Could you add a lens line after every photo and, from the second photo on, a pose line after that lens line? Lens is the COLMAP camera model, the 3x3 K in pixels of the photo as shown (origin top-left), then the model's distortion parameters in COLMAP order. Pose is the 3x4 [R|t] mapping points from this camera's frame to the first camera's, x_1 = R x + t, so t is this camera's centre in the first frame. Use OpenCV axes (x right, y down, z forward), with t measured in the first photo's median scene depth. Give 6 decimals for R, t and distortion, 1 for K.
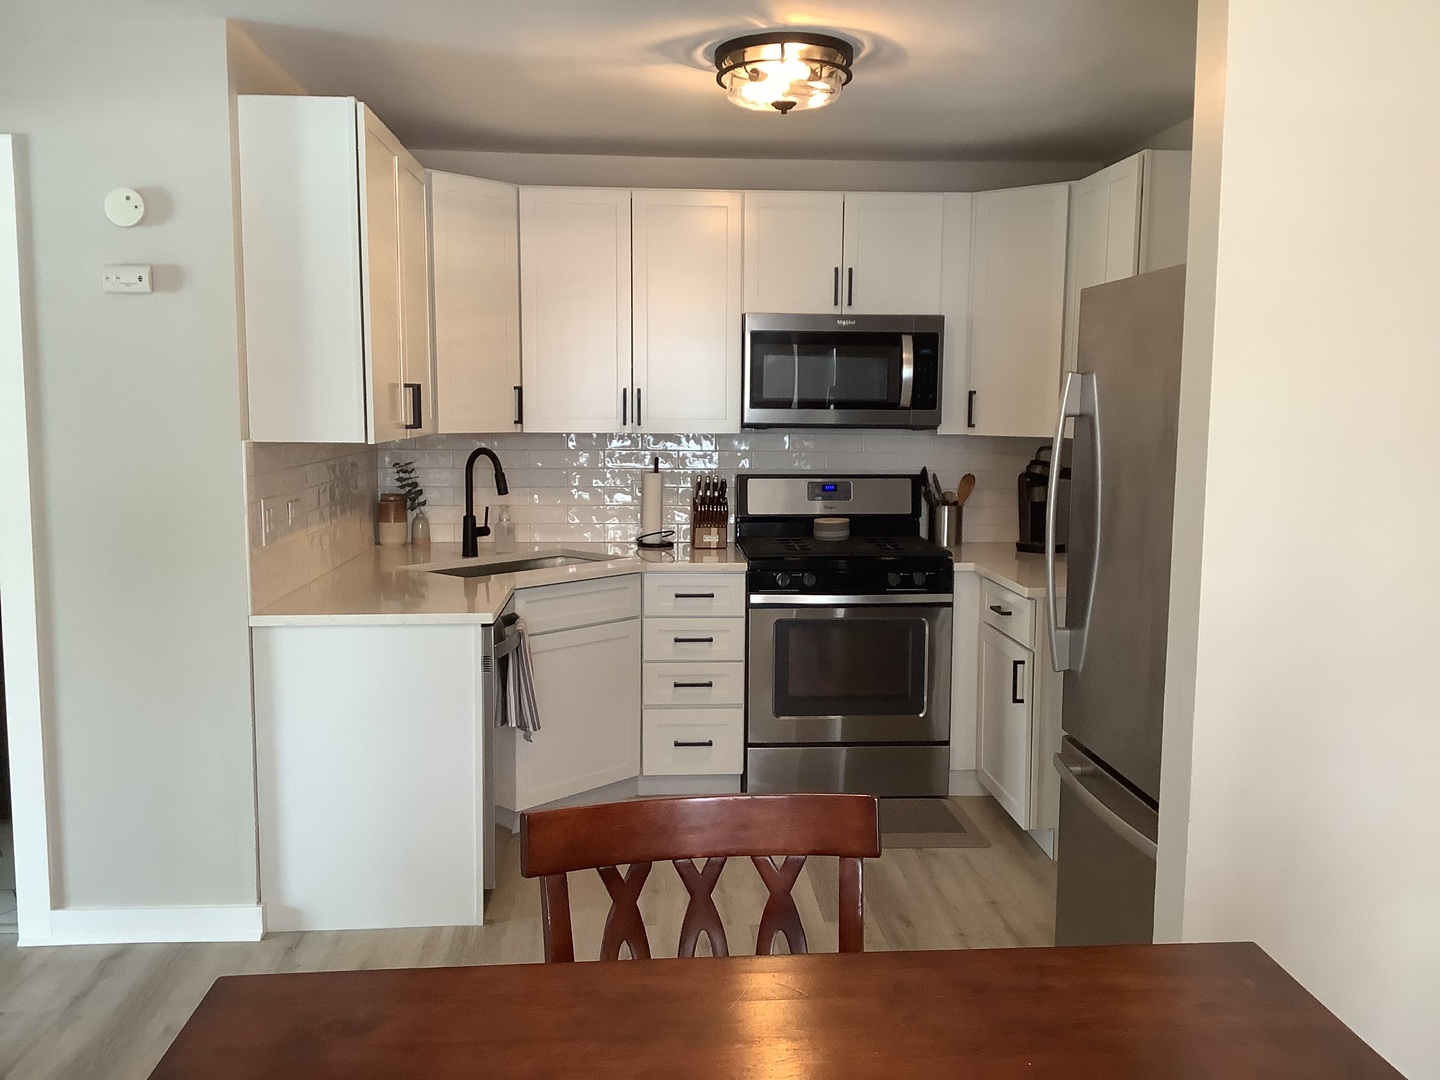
lens RADIAL K [[1298.5, 0, 722.0], [0, 1298.5, 546.5], [0, 0, 1]] dist [0.114570, -0.159968]
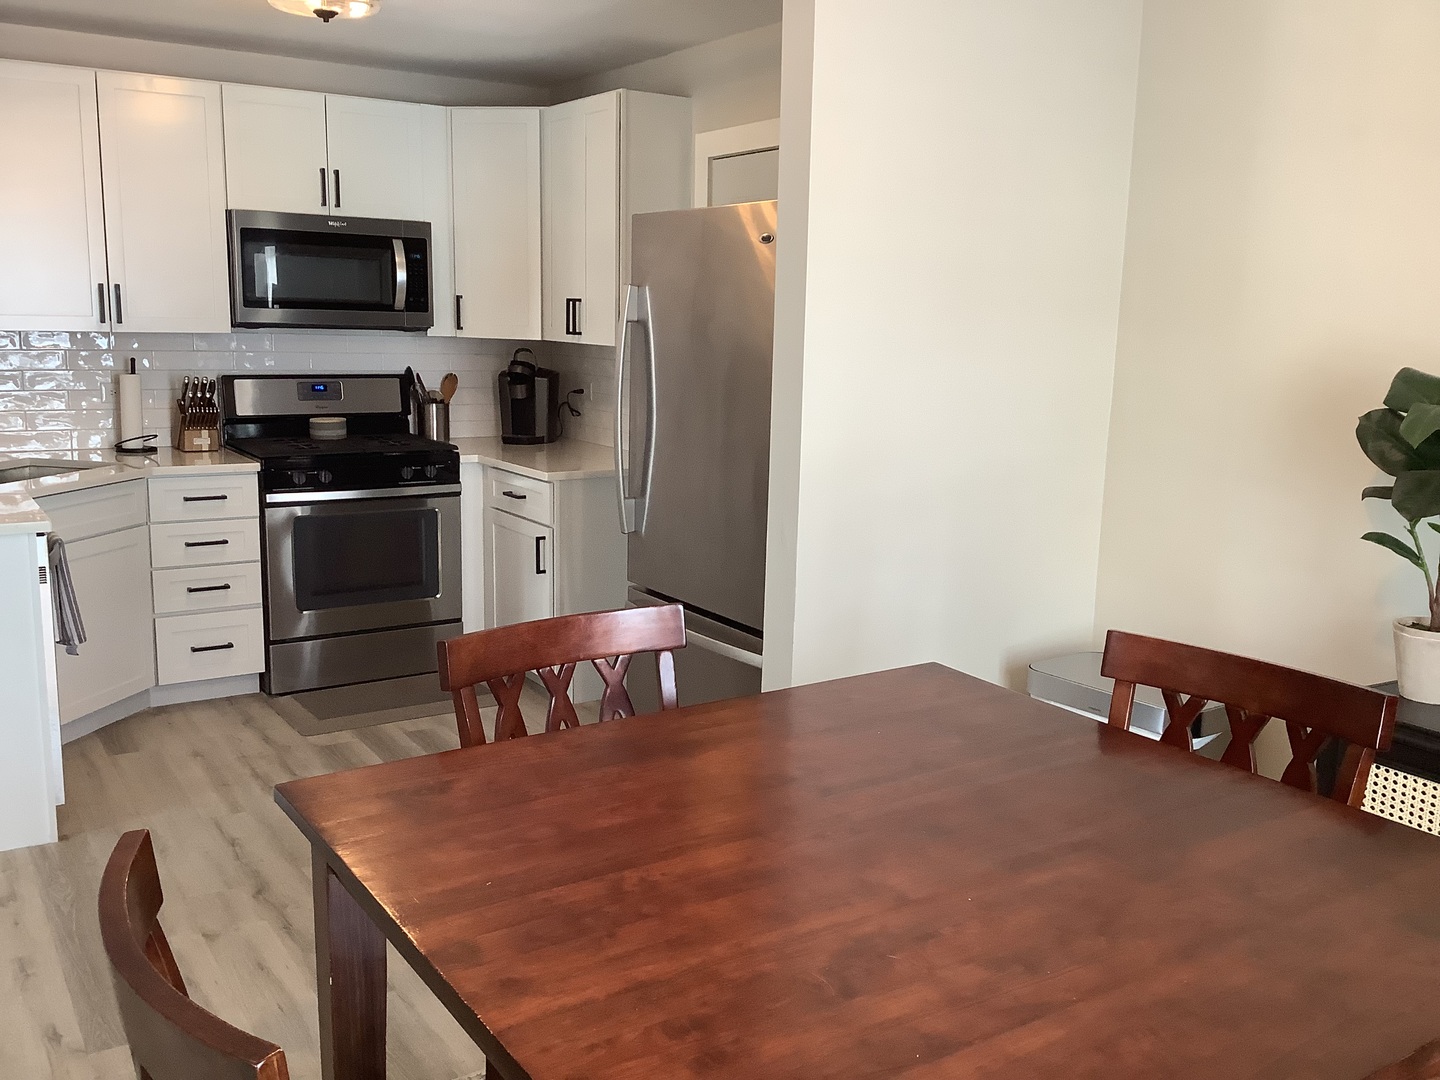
lens RADIAL K [[1298.5, 0, 725.5], [0, 1298.5, 546.4], [0, 0, 1]] dist [0.114570, -0.159968]
pose [[0.875826, -0.075255, 0.476724, -0.149733], [0.040193, 0.995710, 0.083340, 0.006235], [-0.480951, -0.053830, 0.875094, -0.064117]]
